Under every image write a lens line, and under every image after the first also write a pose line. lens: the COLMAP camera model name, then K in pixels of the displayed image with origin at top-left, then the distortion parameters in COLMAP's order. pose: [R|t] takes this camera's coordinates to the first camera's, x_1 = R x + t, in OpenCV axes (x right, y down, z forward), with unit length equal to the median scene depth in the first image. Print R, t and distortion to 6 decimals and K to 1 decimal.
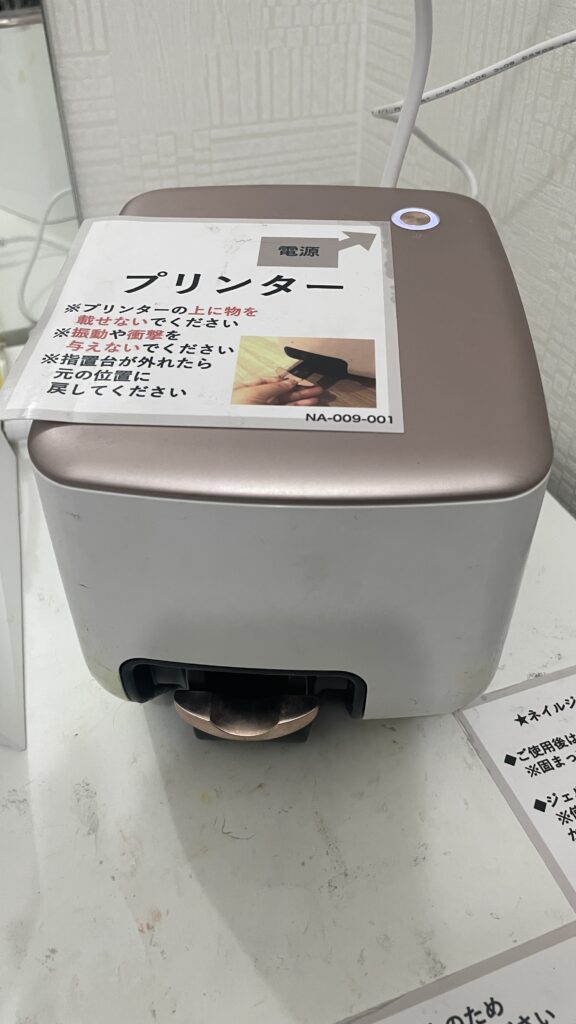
lens RADIAL K [[788.1, 0, 288.8], [0, 788.1, 511.3], [0, 0, 1]] dist [0.003803, -0.000343]
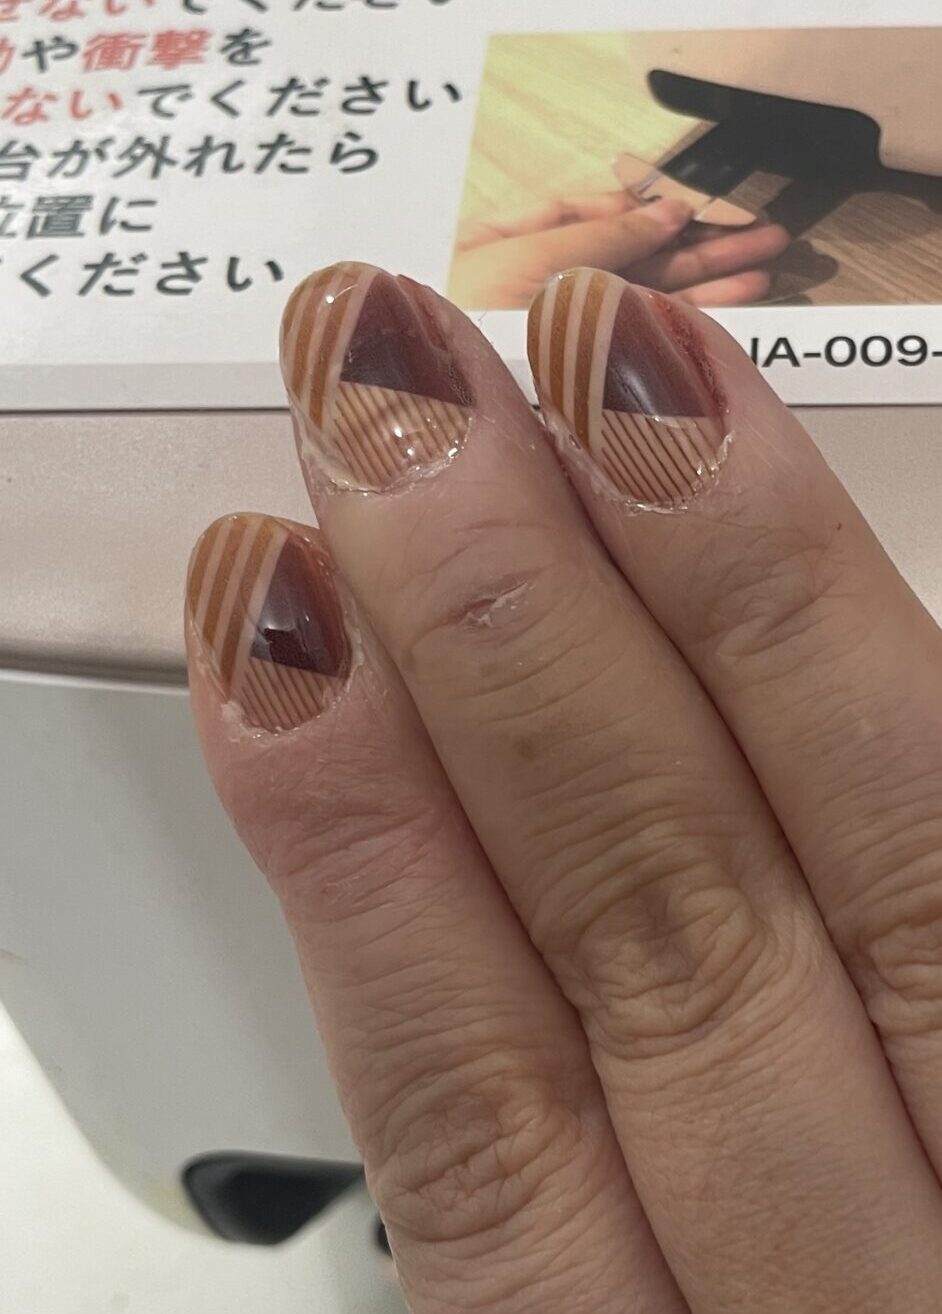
lens RADIAL K [[962.6, 0, 470.2], [0, 962.6, 659.5], [0, 0, 1]] dist [-0.013749, 0.005098]
pose [[0.986579, 0.032935, -0.159930, -0.007023], [0.015595, 0.955964, 0.293068, -0.115379], [0.162540, -0.291629, 0.942621, 0.639555]]
